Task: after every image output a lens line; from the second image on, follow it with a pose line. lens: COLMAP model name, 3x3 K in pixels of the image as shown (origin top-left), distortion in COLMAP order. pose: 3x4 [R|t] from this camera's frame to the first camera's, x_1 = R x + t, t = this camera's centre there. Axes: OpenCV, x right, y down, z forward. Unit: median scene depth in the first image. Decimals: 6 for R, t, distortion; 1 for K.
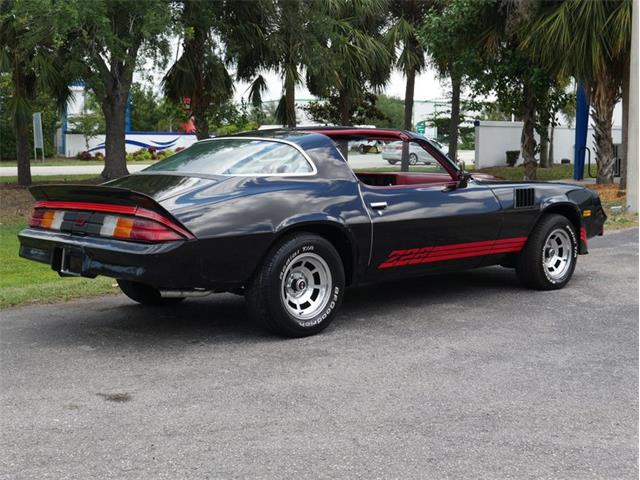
lens RADIAL K [[915.4, 0, 320.0], [0, 915.4, 240.0], [0, 0, 1]] dist [0.002370, 0.008202]
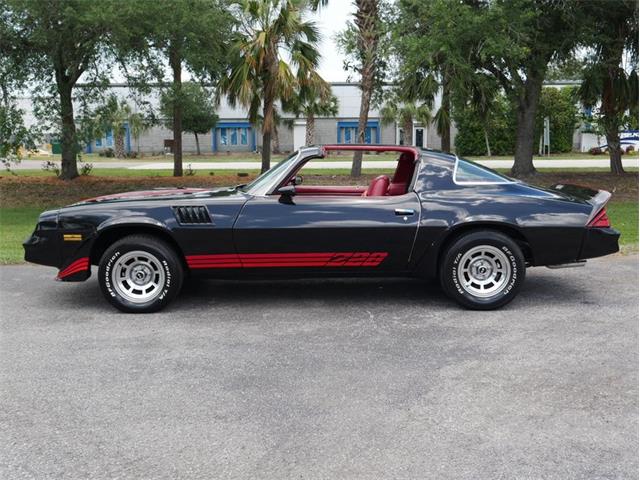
lens RADIAL K [[713.1, 0, 320.0], [0, 713.1, 240.0], [0, 0, 1]] dist [0.001932, 0.005011]
pose [[0.764686, 0.081885, -0.639179, 0.211591], [-0.059152, 0.996625, 0.056910, -0.016858], [0.641682, -0.005710, 0.766949, 0.096096]]
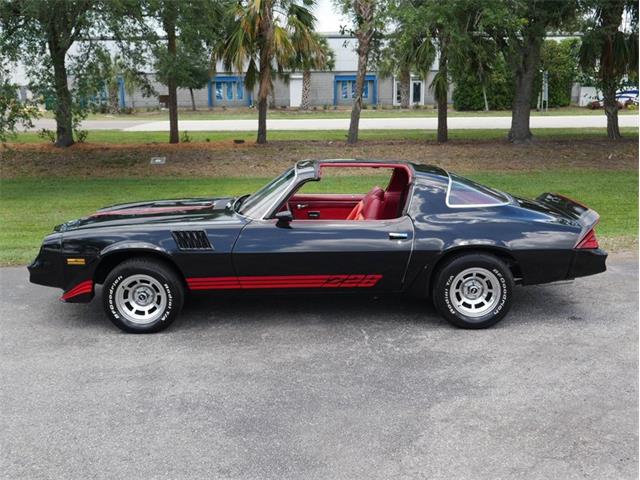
lens RADIAL K [[713.1, 0, 320.0], [0, 713.1, 240.0], [0, 0, 1]] dist [0.001932, 0.005011]
pose [[0.767751, 0.124442, -0.628547, 0.213699], [-0.055480, 0.990186, 0.128273, -0.043648], [0.638341, -0.063610, 0.767121, 0.091531]]
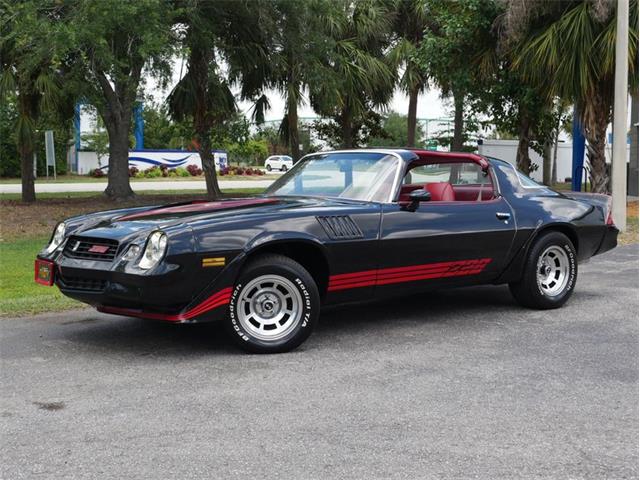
lens RADIAL K [[910.2, 0, 320.0], [0, 910.2, 240.0], [0, 0, 1]] dist [0.010593, -0.041729]
pose [[0.999853, 0.003934, -0.016667, 0.019221], [-0.004248, 0.999814, -0.018821, 0.000117], [0.016590, 0.018889, 0.999684, -0.007305]]
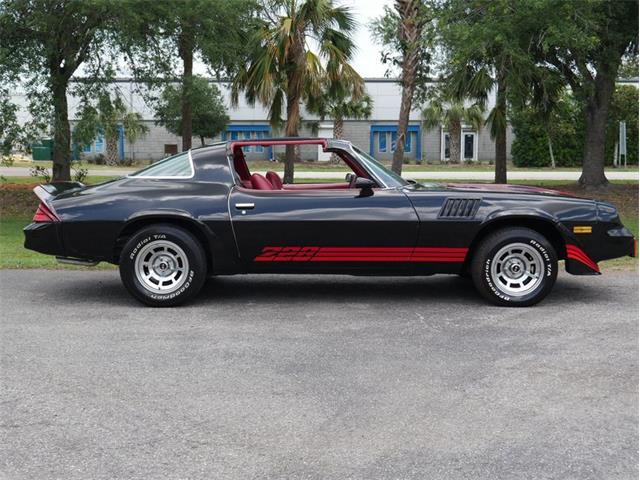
lens RADIAL K [[867.1, 0, 320.0], [0, 867.1, 240.0], [0, 0, 1]] dist [0.002110, 0.006427]
pose [[0.744150, 0.068447, -0.664497, 0.230556], [-0.069376, 0.997276, 0.025033, -0.007702], [0.664400, 0.027472, 0.746872, 0.063770]]
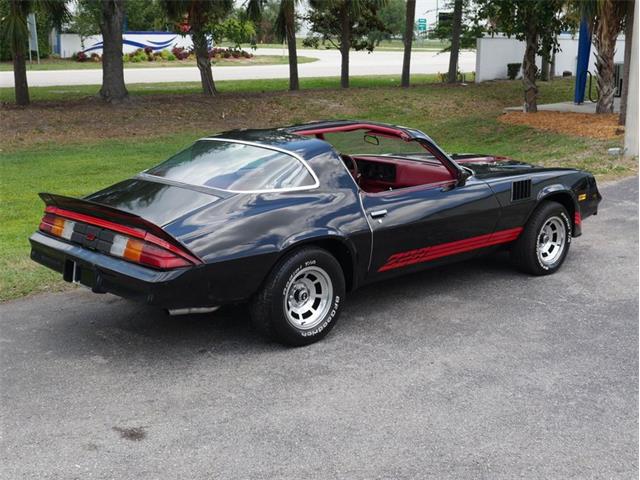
lens RADIAL K [[915.4, 0, 320.0], [0, 915.4, 240.0], [0, 0, 1]] dist [0.002370, 0.008202]
pose [[0.999957, 0.008610, 0.003342, -0.001433], [-0.008940, 0.993174, 0.116297, -0.033807], [-0.002318, -0.116322, 0.993209, -0.007094]]
